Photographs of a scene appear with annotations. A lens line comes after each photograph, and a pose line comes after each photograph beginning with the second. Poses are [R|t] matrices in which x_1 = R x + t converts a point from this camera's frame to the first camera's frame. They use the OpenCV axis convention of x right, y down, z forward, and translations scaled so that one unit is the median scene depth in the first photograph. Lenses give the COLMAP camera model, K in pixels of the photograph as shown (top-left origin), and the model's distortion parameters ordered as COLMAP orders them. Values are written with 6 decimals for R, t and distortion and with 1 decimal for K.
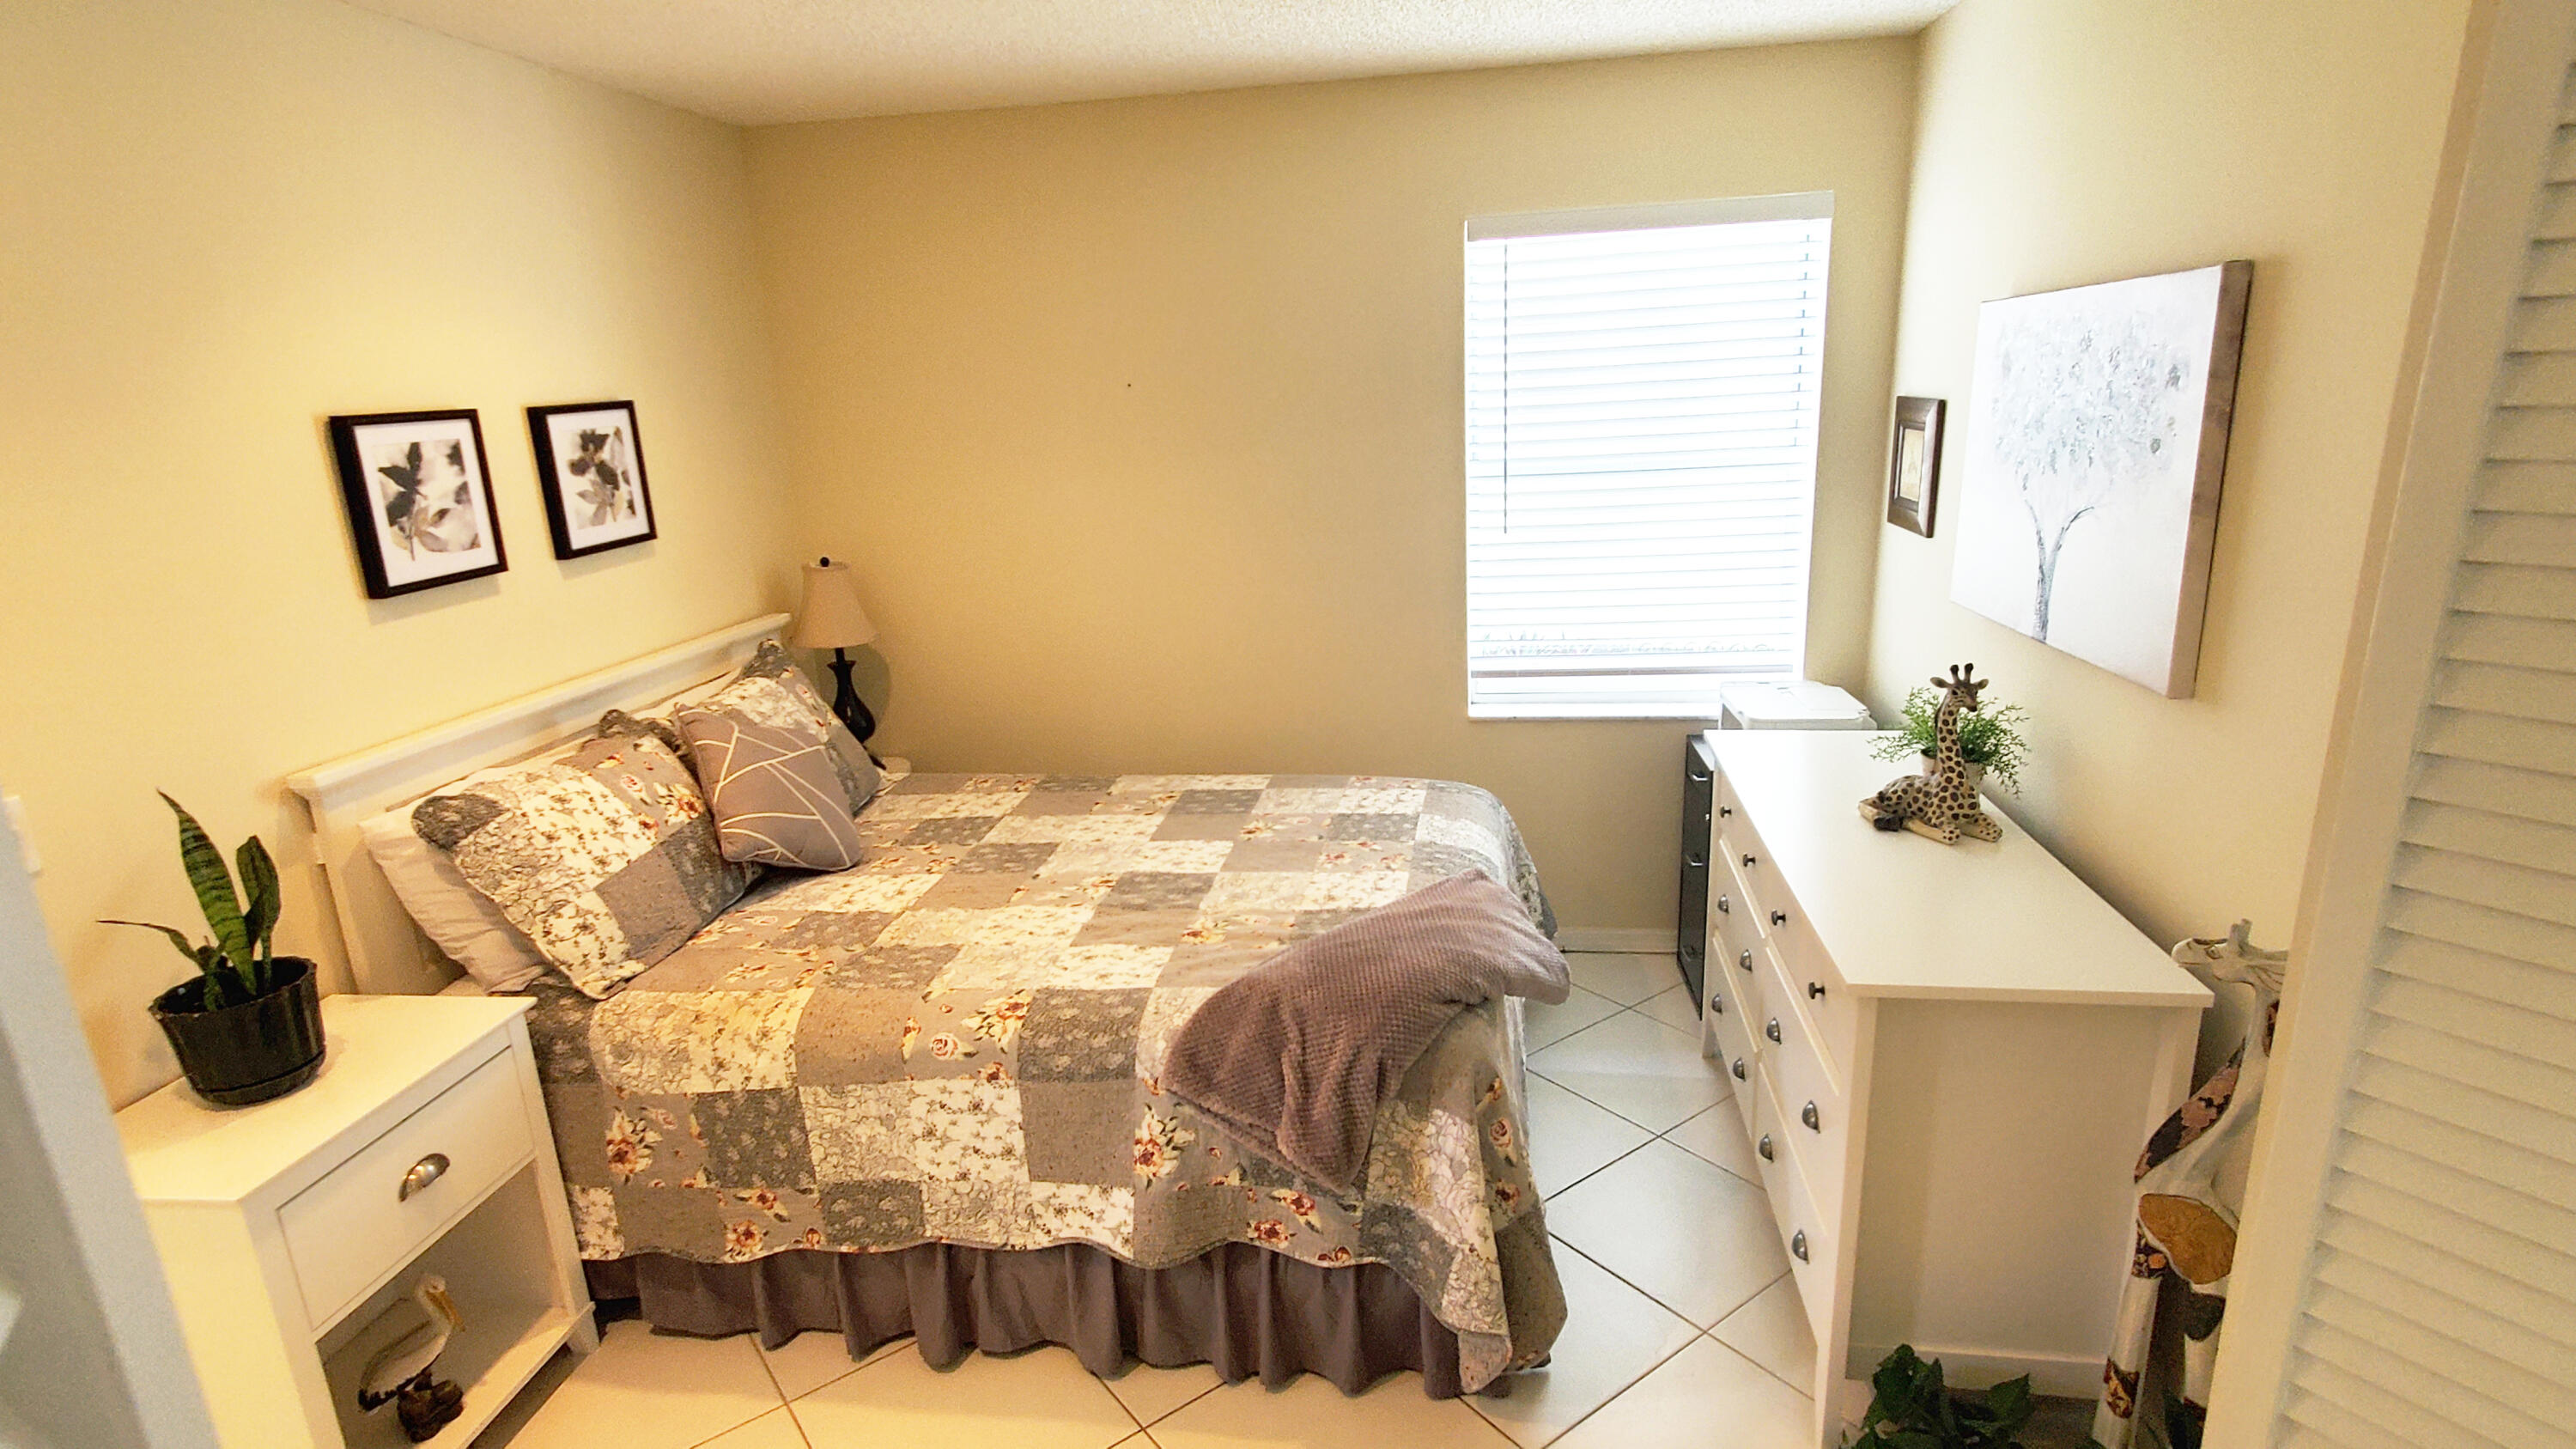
lens RADIAL K [[1314.4, 0, 1275.6], [0, 1314.4, 749.2], [0, 0, 1]] dist [-0.002175, 0.003221]
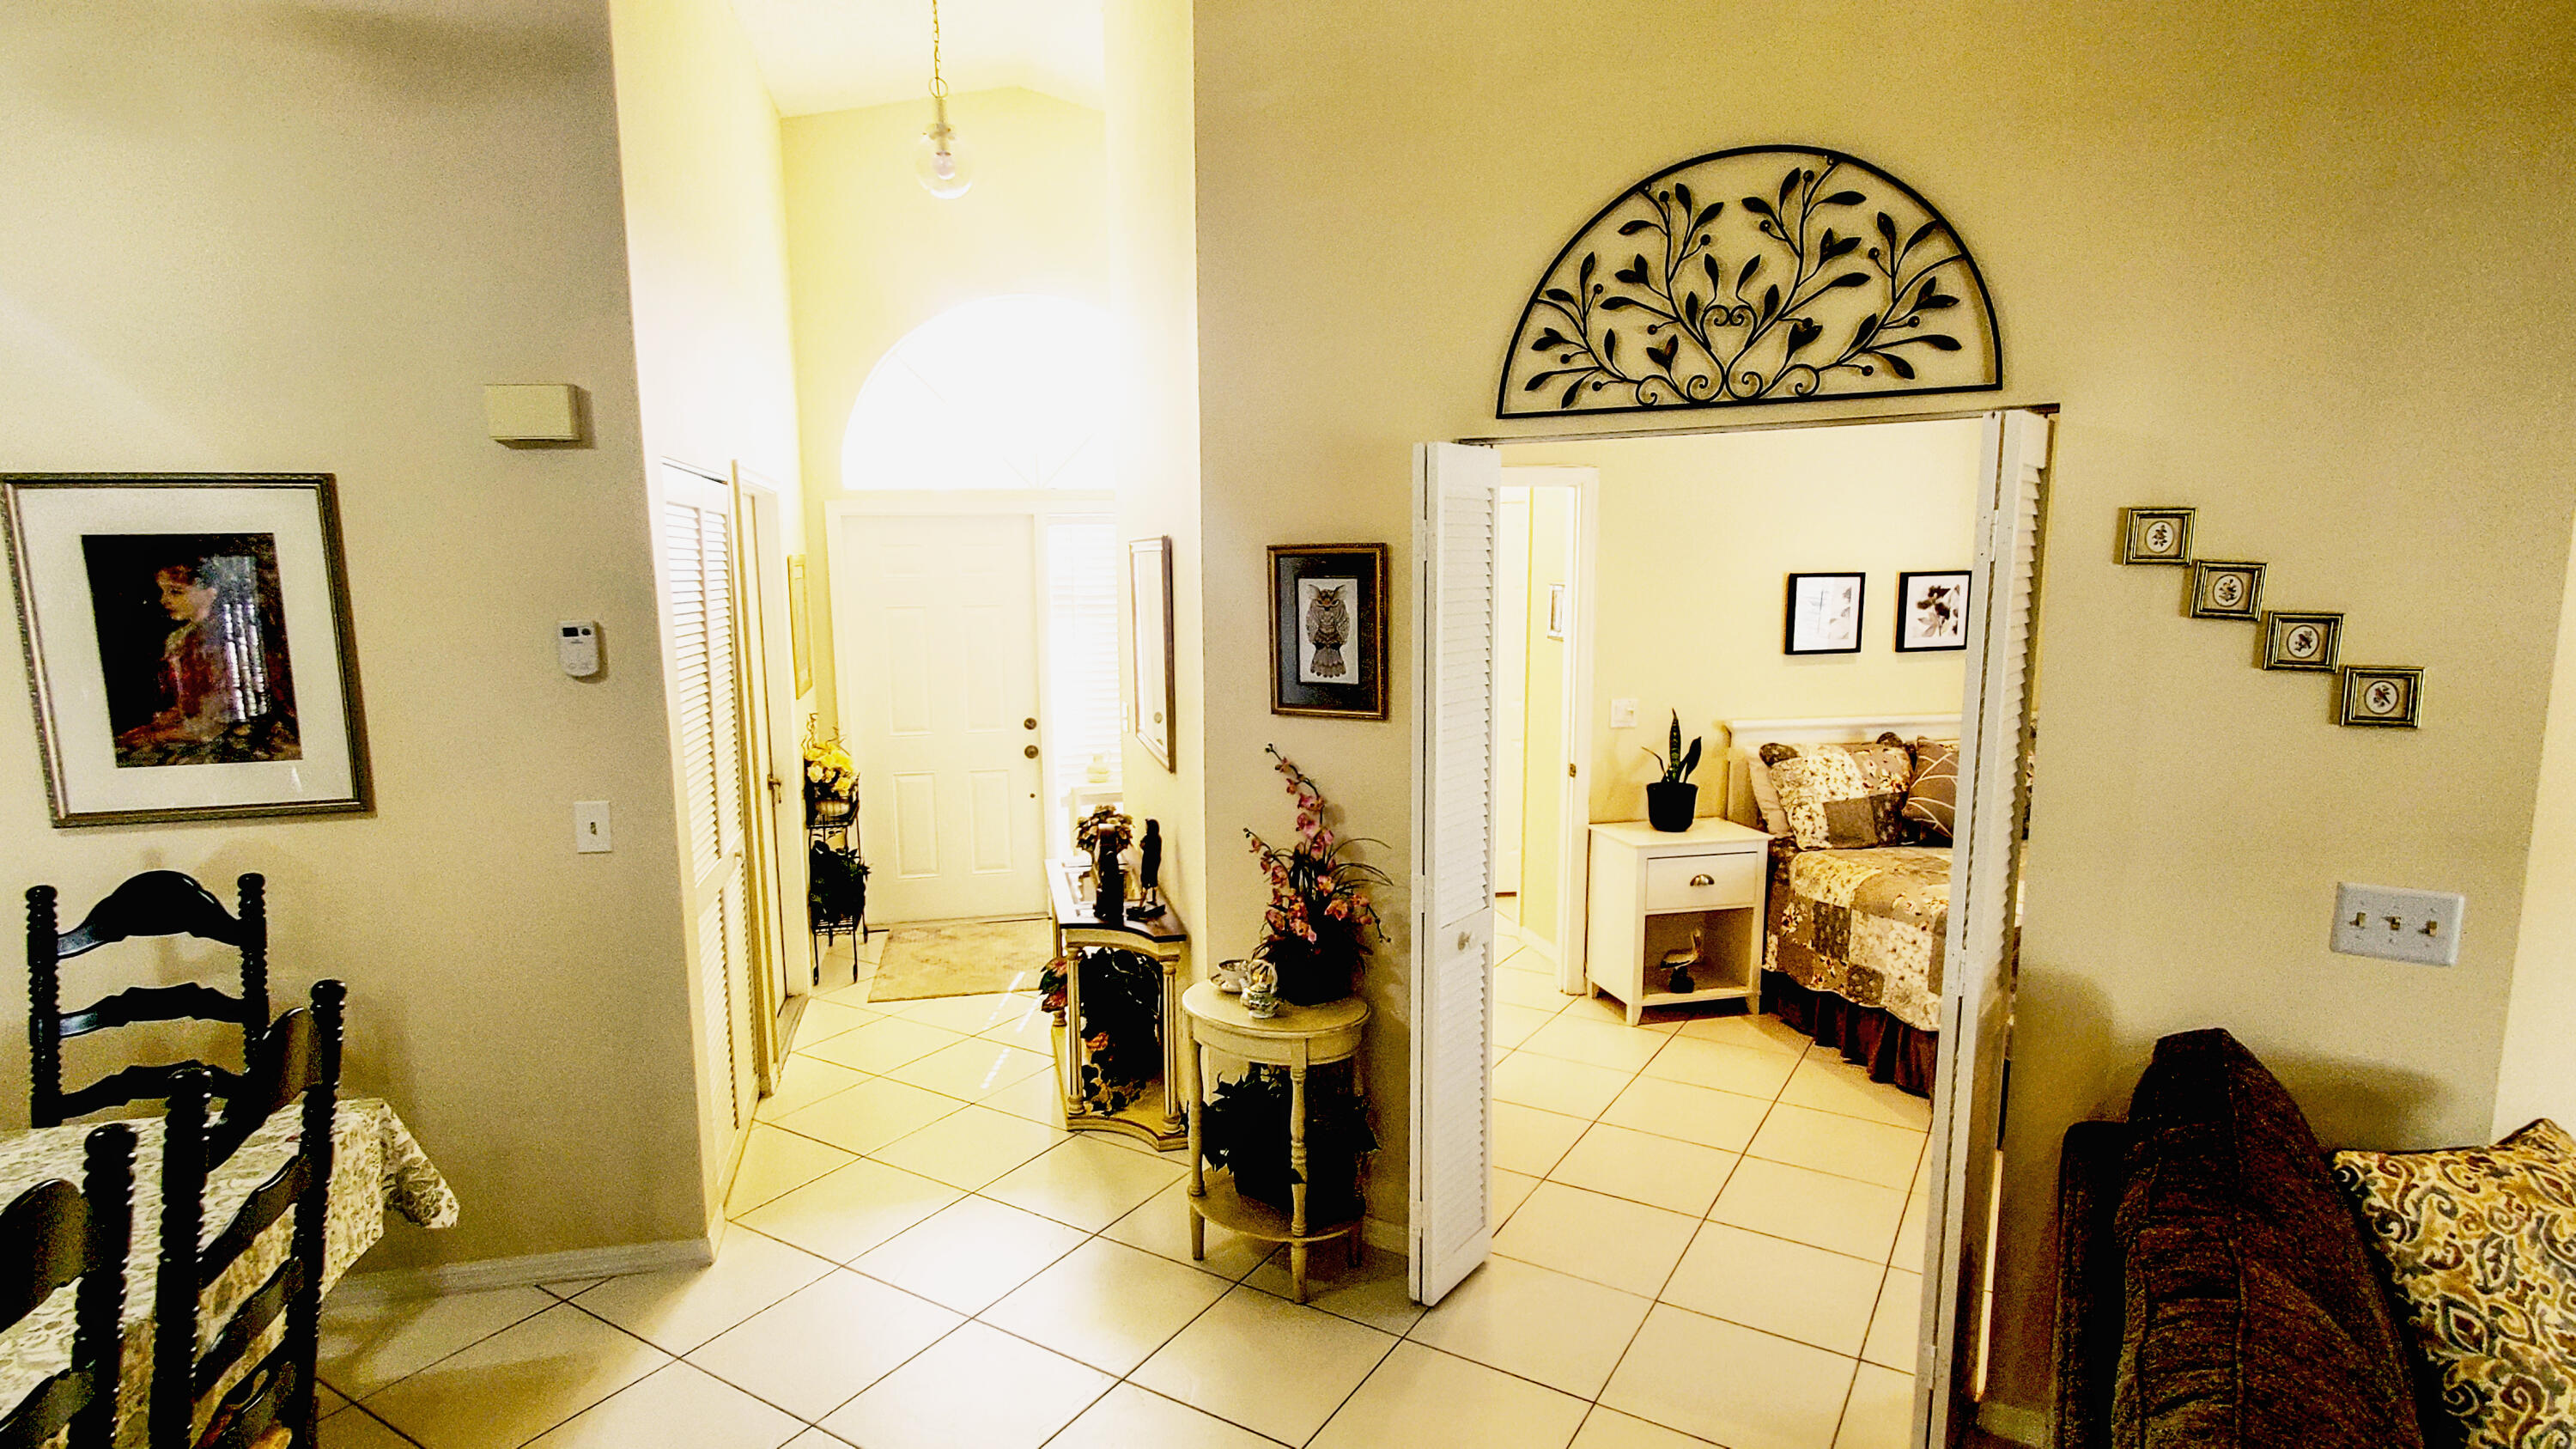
lens RADIAL K [[1314.4, 0, 1292.5], [0, 1314.4, 745.1], [0, 0, 1]] dist [-0.002175, 0.003221]
pose [[0.365837, 0.175089, -0.914061, 1.080917], [-0.265573, 0.960948, 0.077780, 0.082504], [0.891984, 0.214295, 0.398049, -0.599958]]
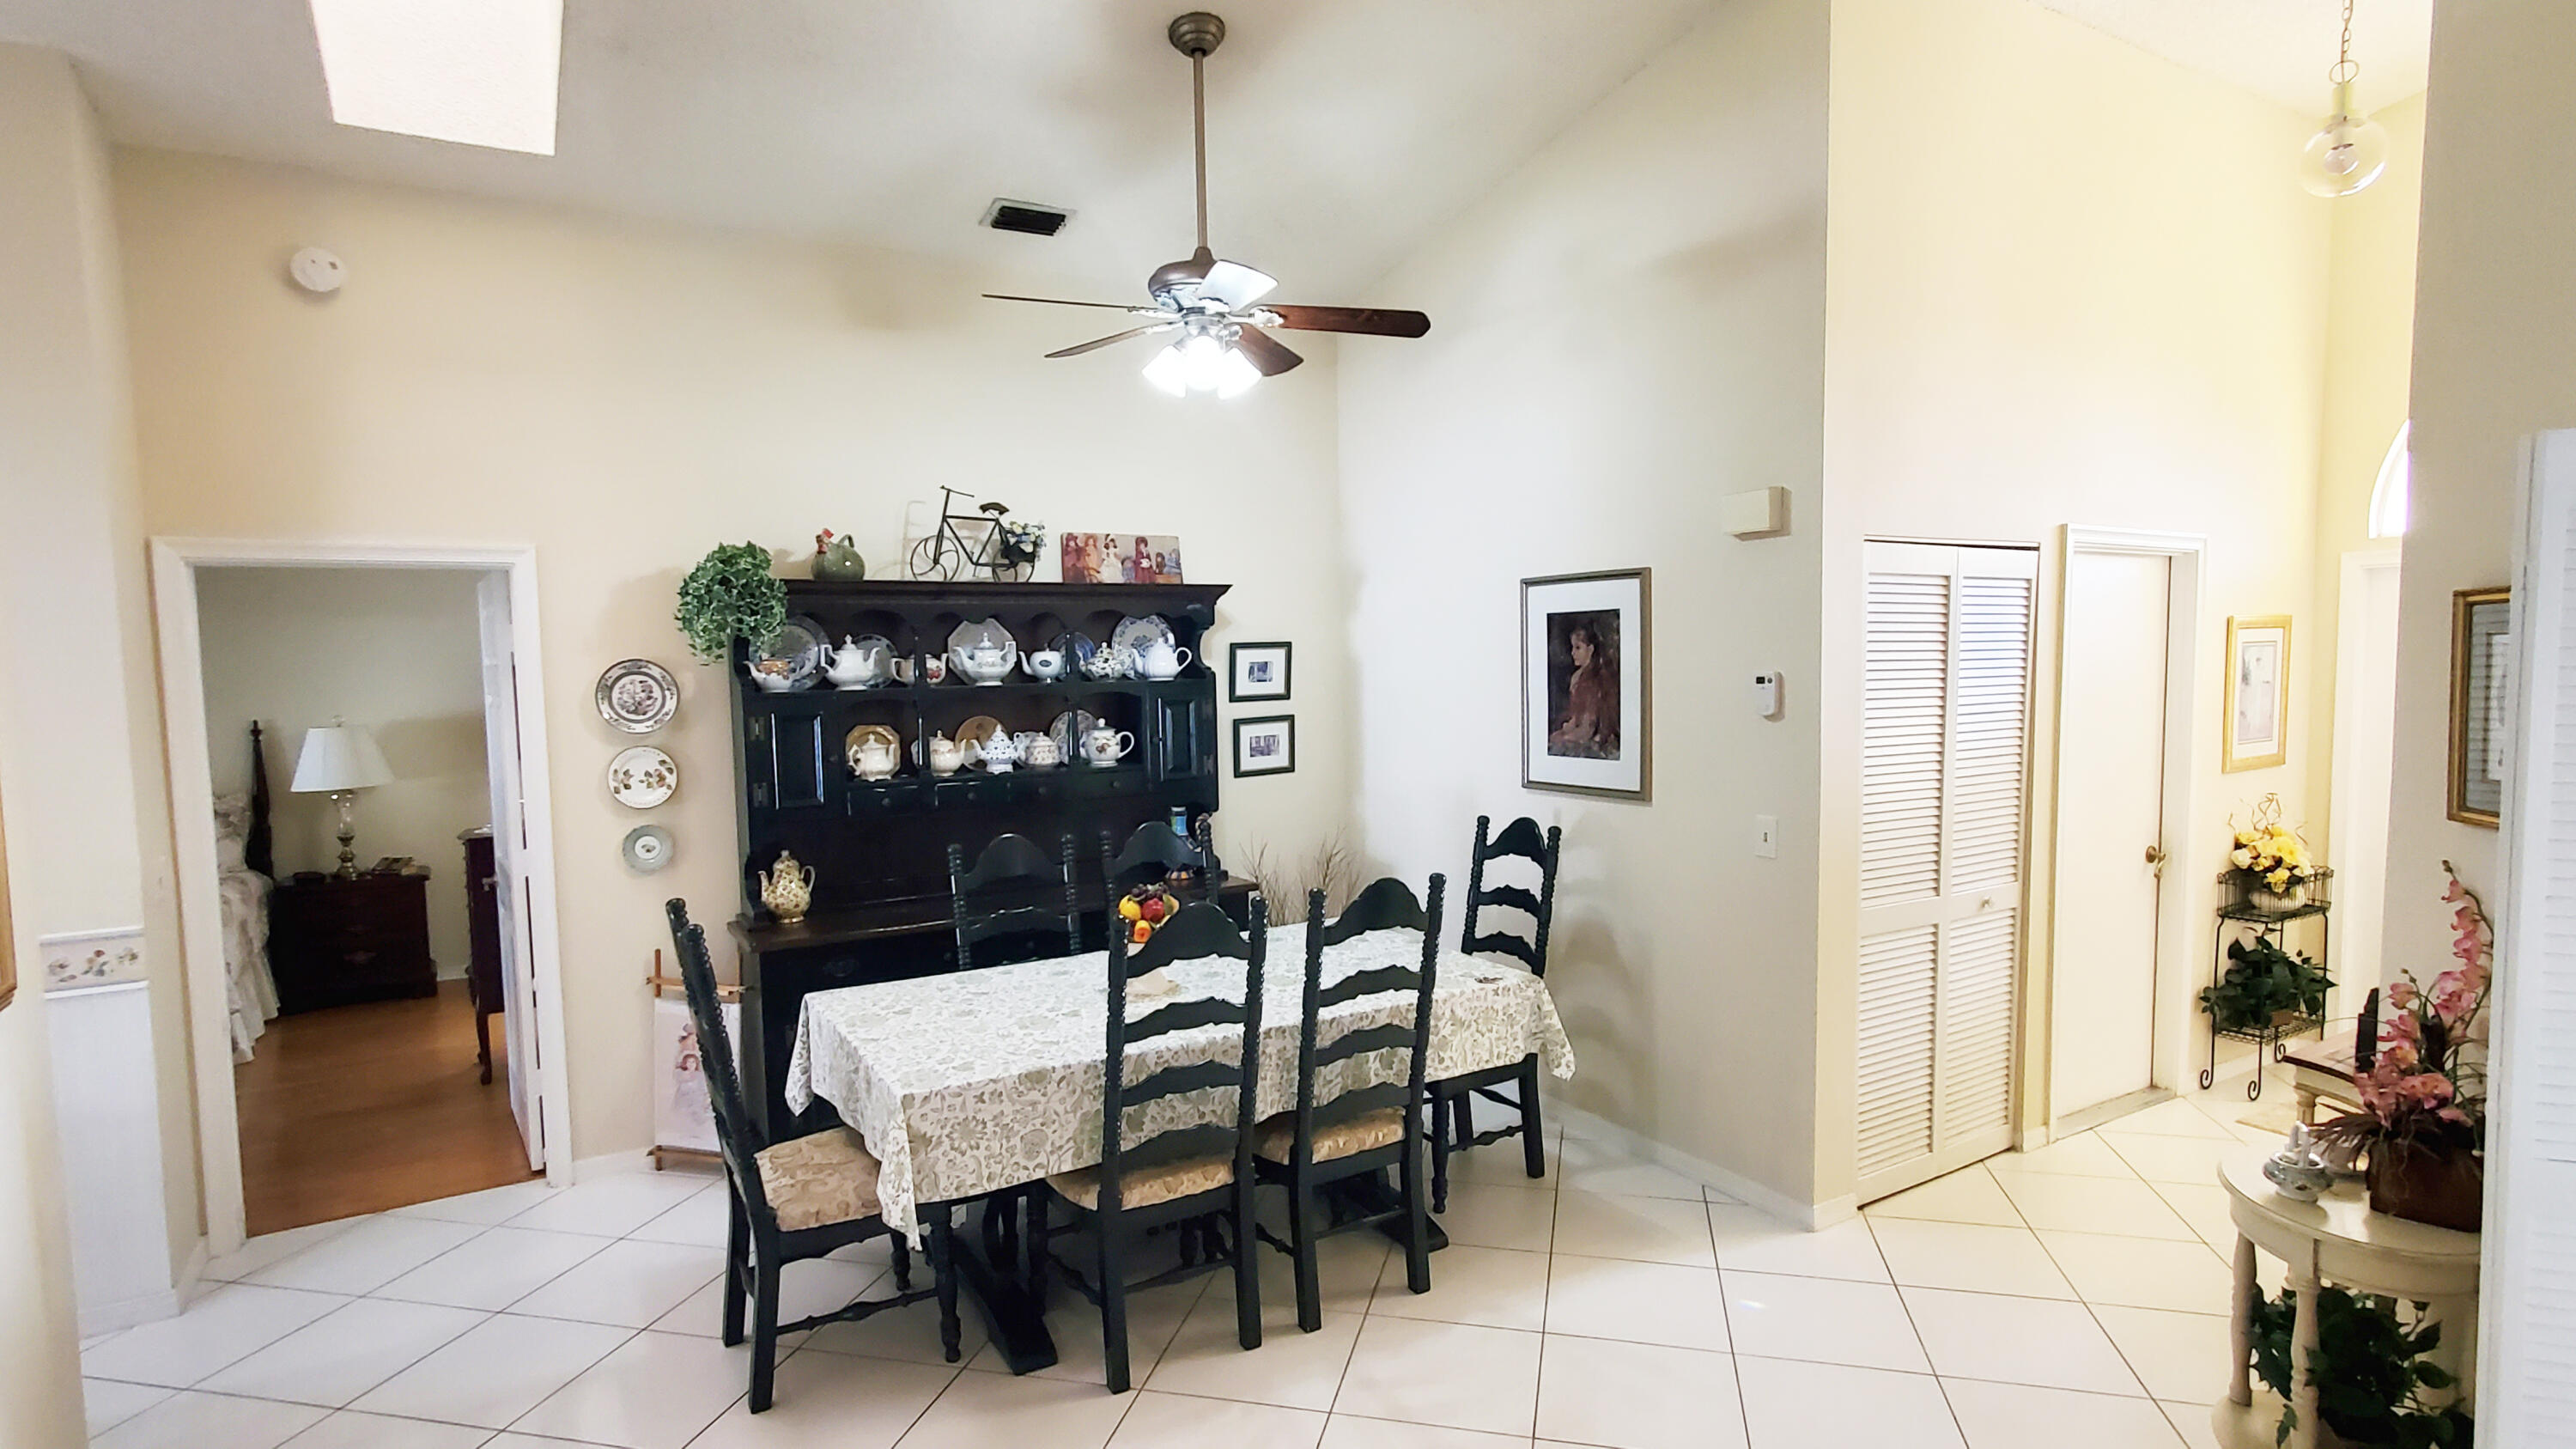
lens RADIAL K [[1324.4, 0, 1293.6], [0, 1324.4, 733.6], [0, 0, 1]] dist [0.006552, 0.001069]
pose [[-0.769845, 0.098781, -0.630540, 1.123443], [-0.126375, 0.944796, 0.302307, -0.101626], [0.625594, 0.312414, -0.714863, 0.105081]]
